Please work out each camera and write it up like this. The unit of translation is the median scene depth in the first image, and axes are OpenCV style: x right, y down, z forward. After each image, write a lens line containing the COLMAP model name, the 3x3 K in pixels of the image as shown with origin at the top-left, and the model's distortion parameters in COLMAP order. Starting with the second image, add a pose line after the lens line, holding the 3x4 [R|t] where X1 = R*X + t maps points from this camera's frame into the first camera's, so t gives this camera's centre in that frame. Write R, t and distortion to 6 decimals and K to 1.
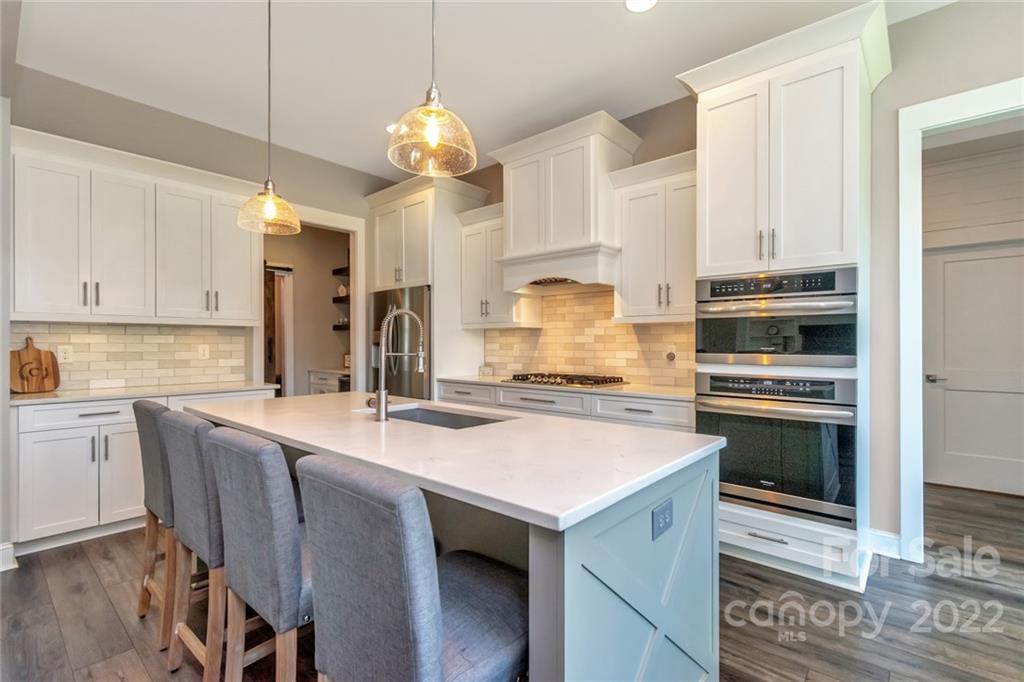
lens RADIAL K [[461.9, 0, 532.4], [0, 461.9, 345.9], [0, 0, 1]] dist [-0.002848, -0.000916]
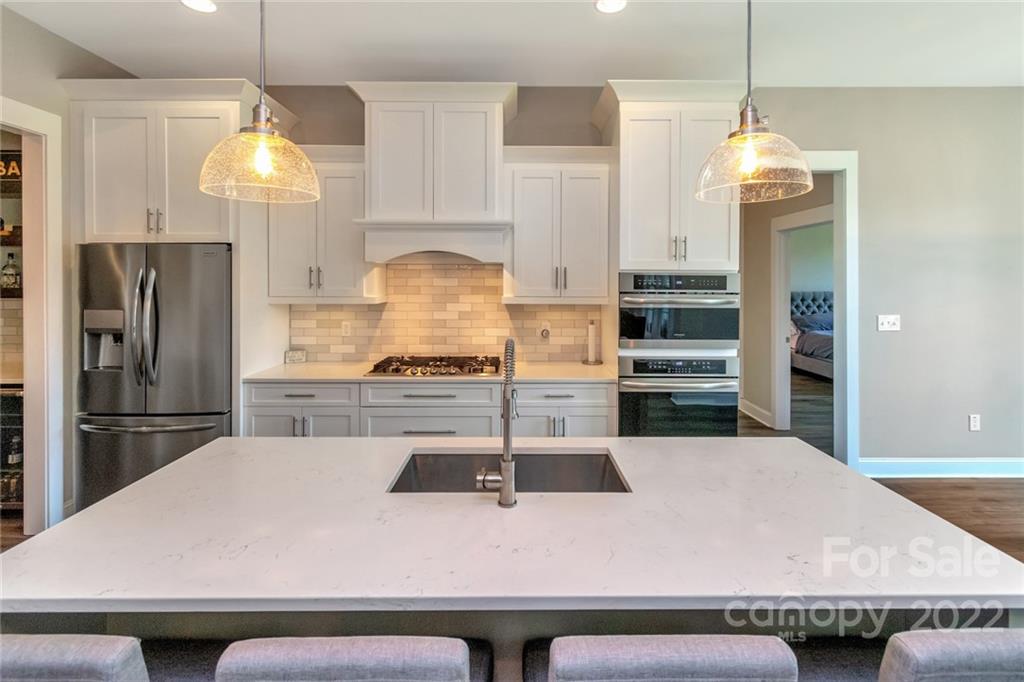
lens RADIAL K [[461.9, 0, 518.5], [0, 461.9, 281.8], [0, 0, 1]] dist [-0.002848, -0.000916]
pose [[0.758023, -0.001598, 0.652226, -0.381701], [-0.002970, 0.999978, 0.005903, -0.089384], [-0.652221, -0.006412, 0.758002, 0.231764]]
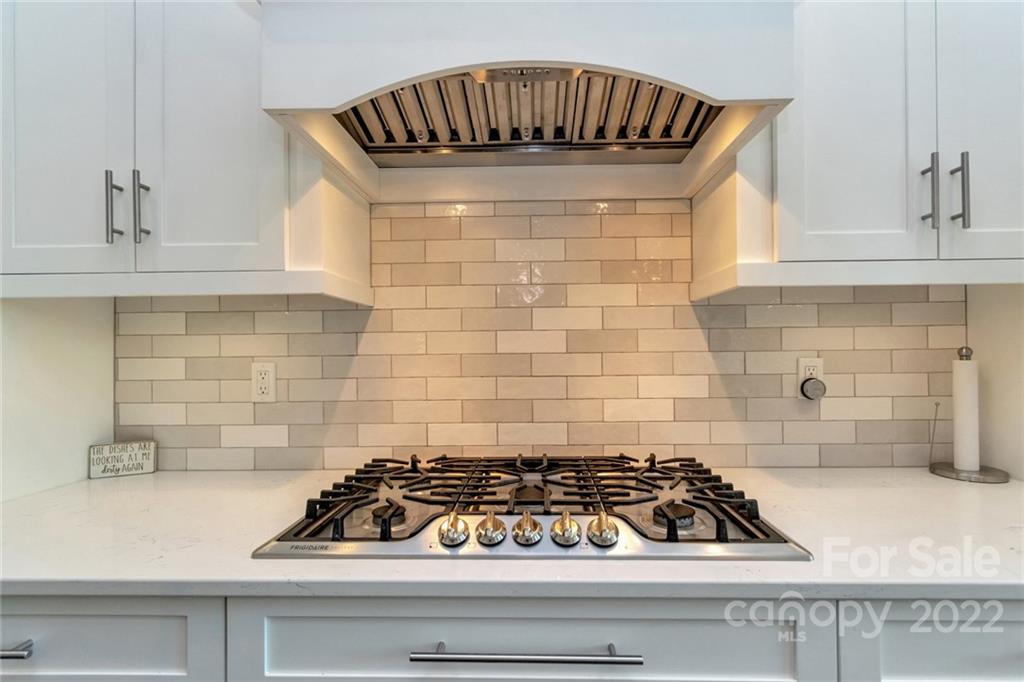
lens RADIAL K [[461.9, 0, 518.9], [0, 461.9, 344.0], [0, 0, 1]] dist [-0.002848, -0.000916]
pose [[0.789832, -0.004334, 0.613308, -0.099782], [0.011855, 0.999896, -0.008201, -0.011183], [-0.613209, 0.013748, 0.789801, 0.772785]]
